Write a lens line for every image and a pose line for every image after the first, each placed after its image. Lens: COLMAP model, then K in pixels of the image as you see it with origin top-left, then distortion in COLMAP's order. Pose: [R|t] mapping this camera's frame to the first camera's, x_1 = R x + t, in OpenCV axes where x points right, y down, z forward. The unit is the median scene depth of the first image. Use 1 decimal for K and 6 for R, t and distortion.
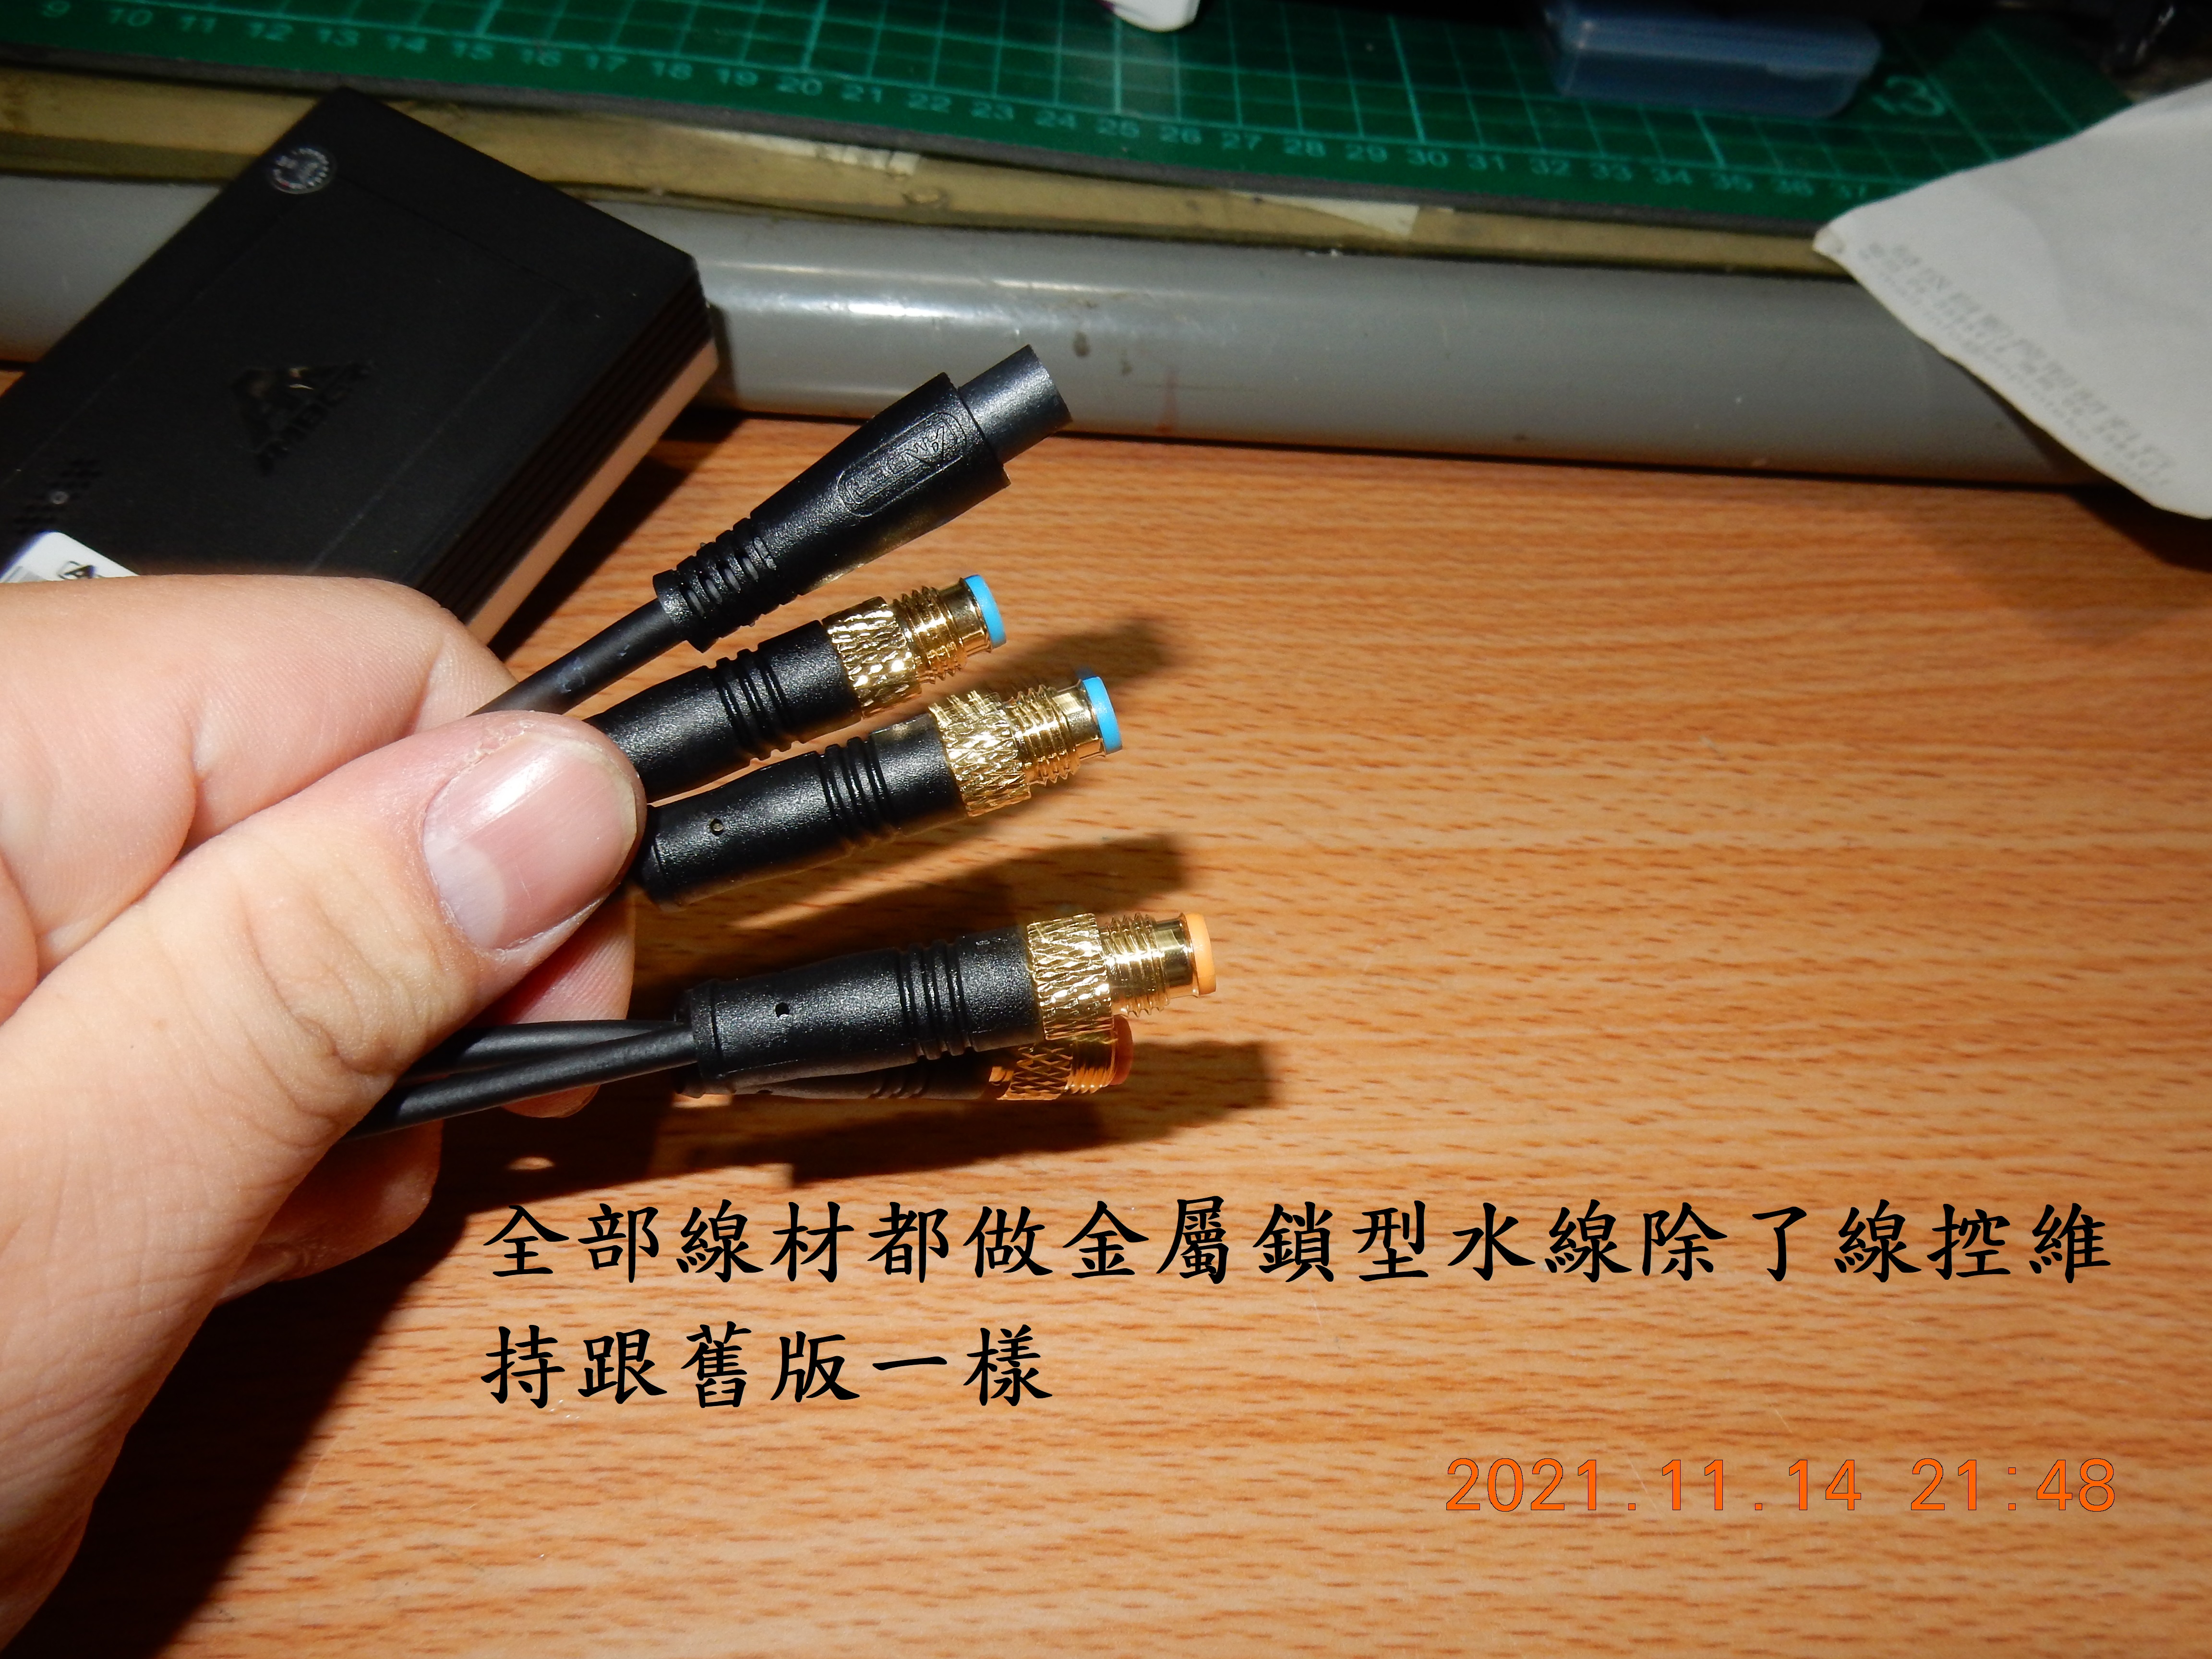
lens RADIAL K [[1632.8, 0, 1094.2], [0, 1632.8, 836.7], [0, 0, 1]] dist [0.014874, -0.017606]
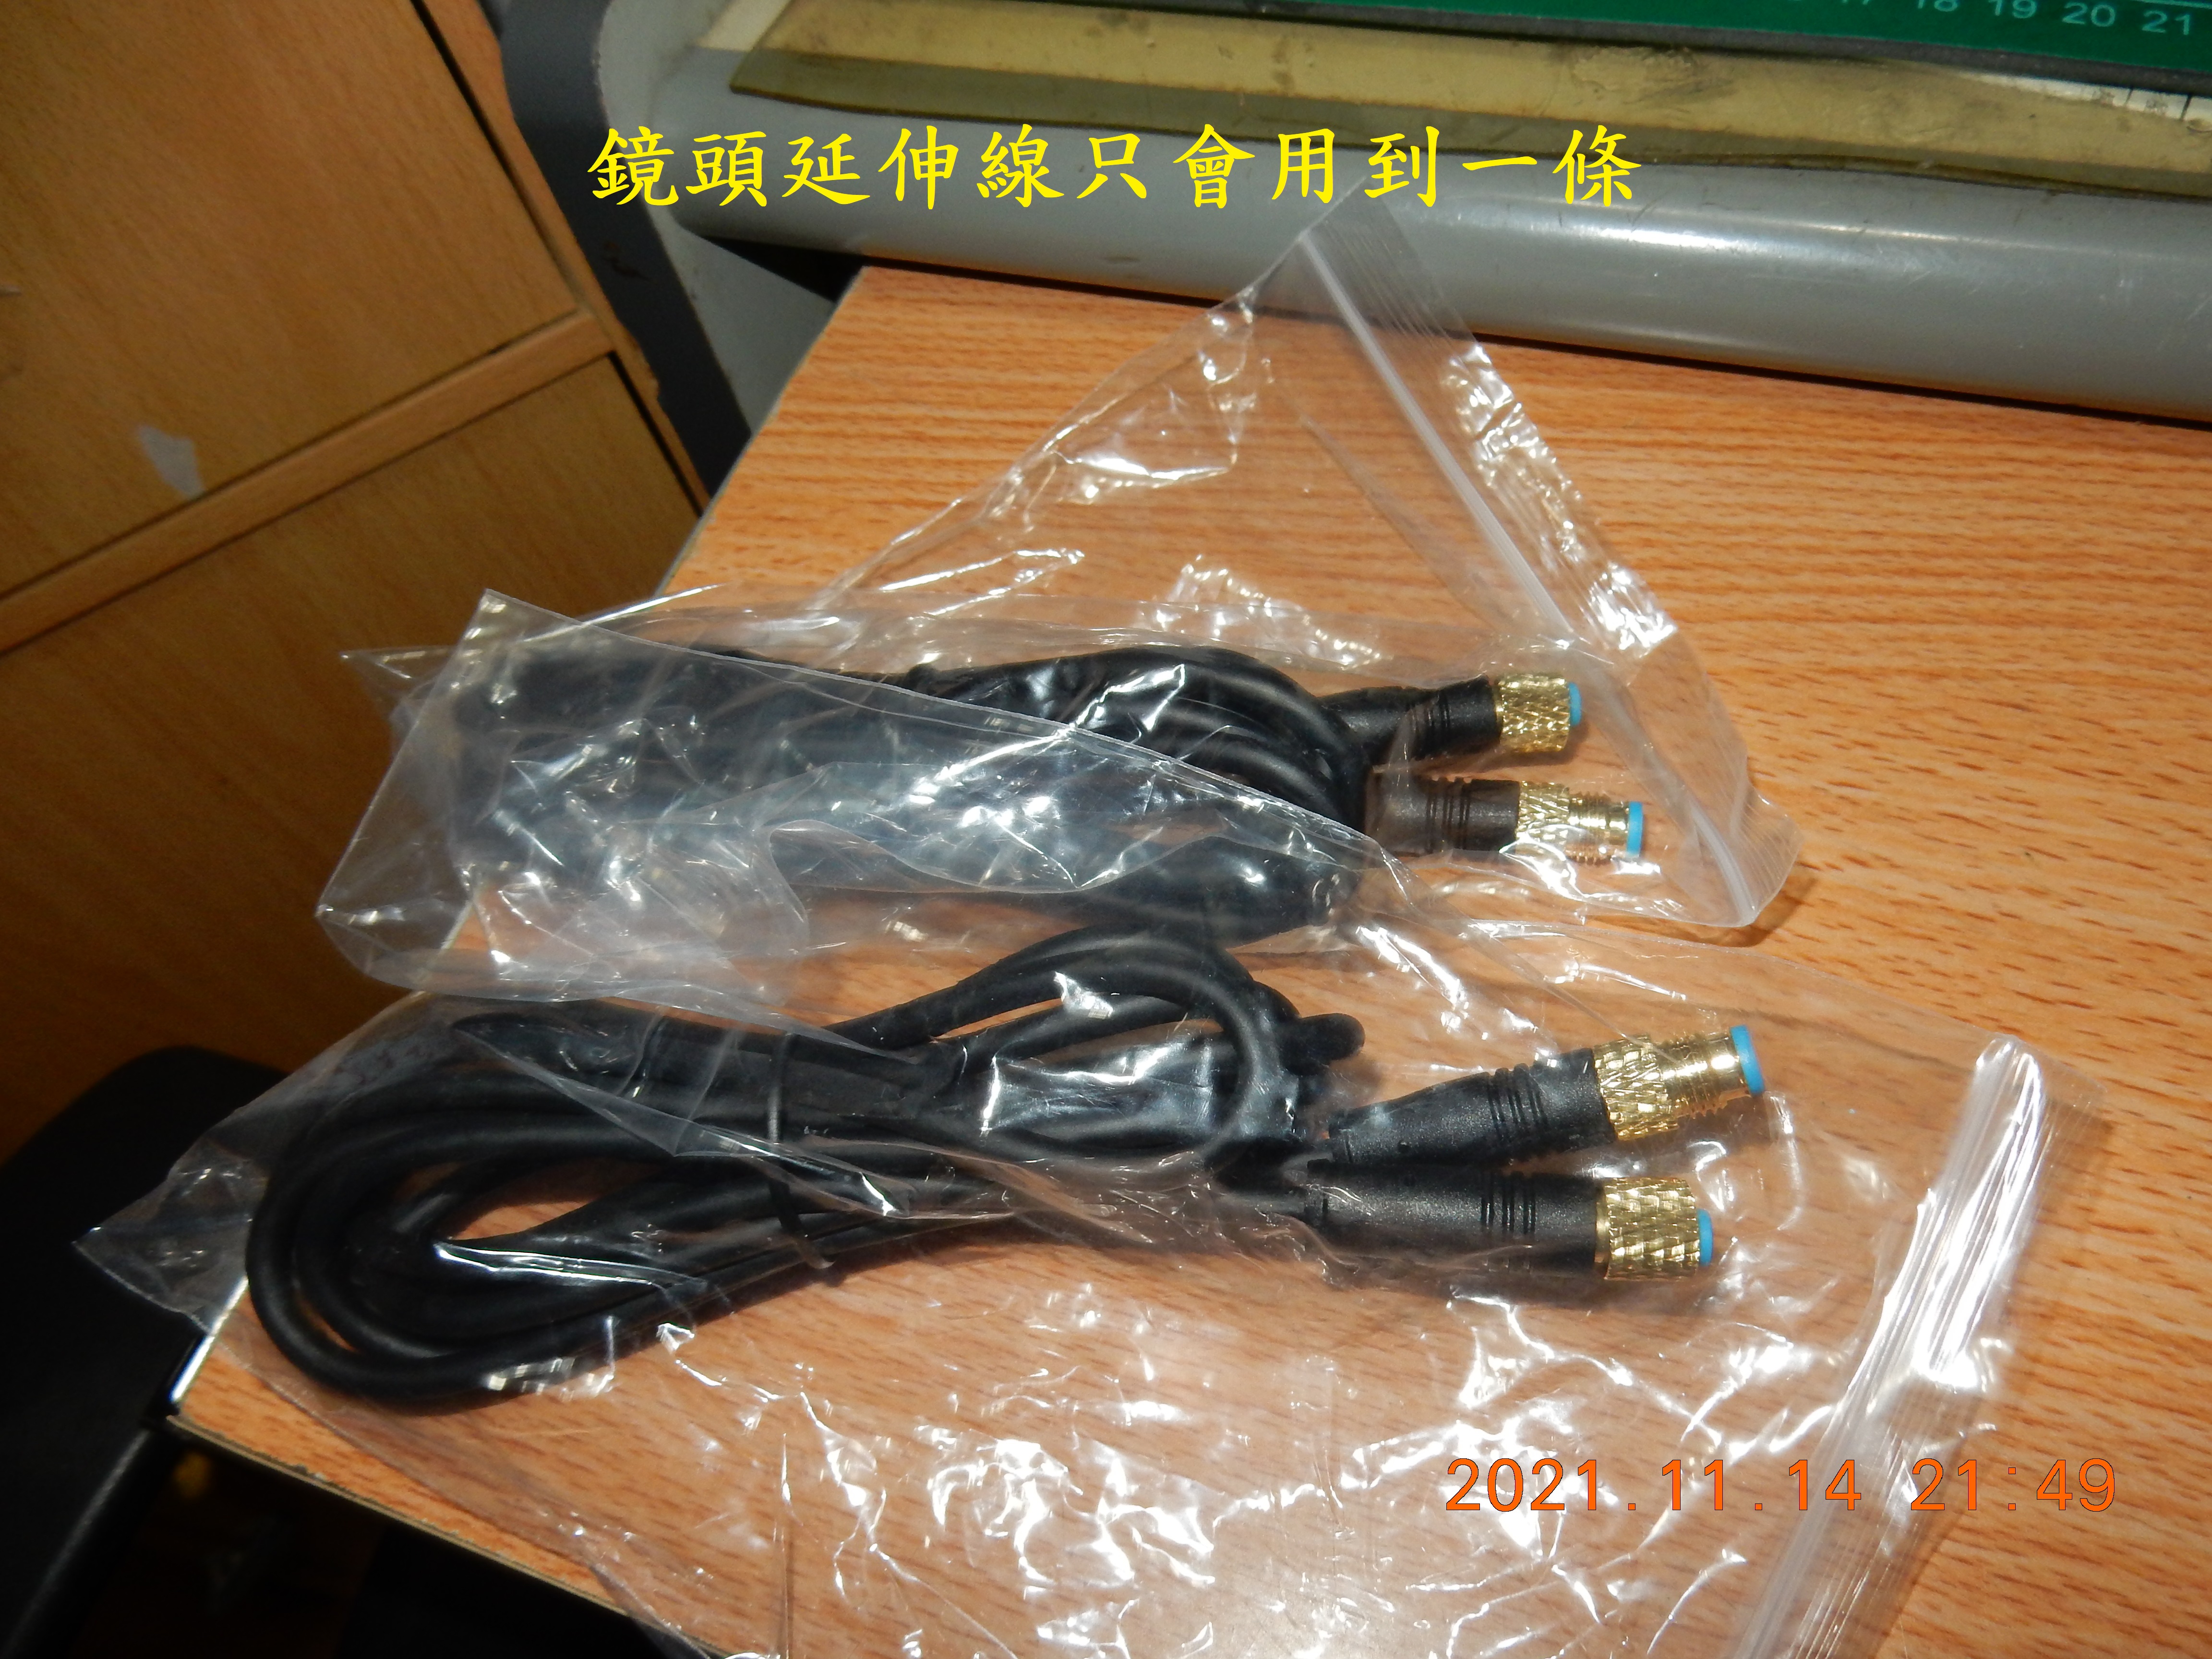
lens RADIAL K [[1632.8, 0, 1097.5], [0, 1632.8, 829.7], [0, 0, 1]] dist [0.014874, -0.017606]
pose [[0.905857, 0.181489, -0.382733, -0.384780], [-0.116091, 0.975336, 0.187732, -0.206781], [0.407364, -0.125627, 0.904584, -0.115739]]
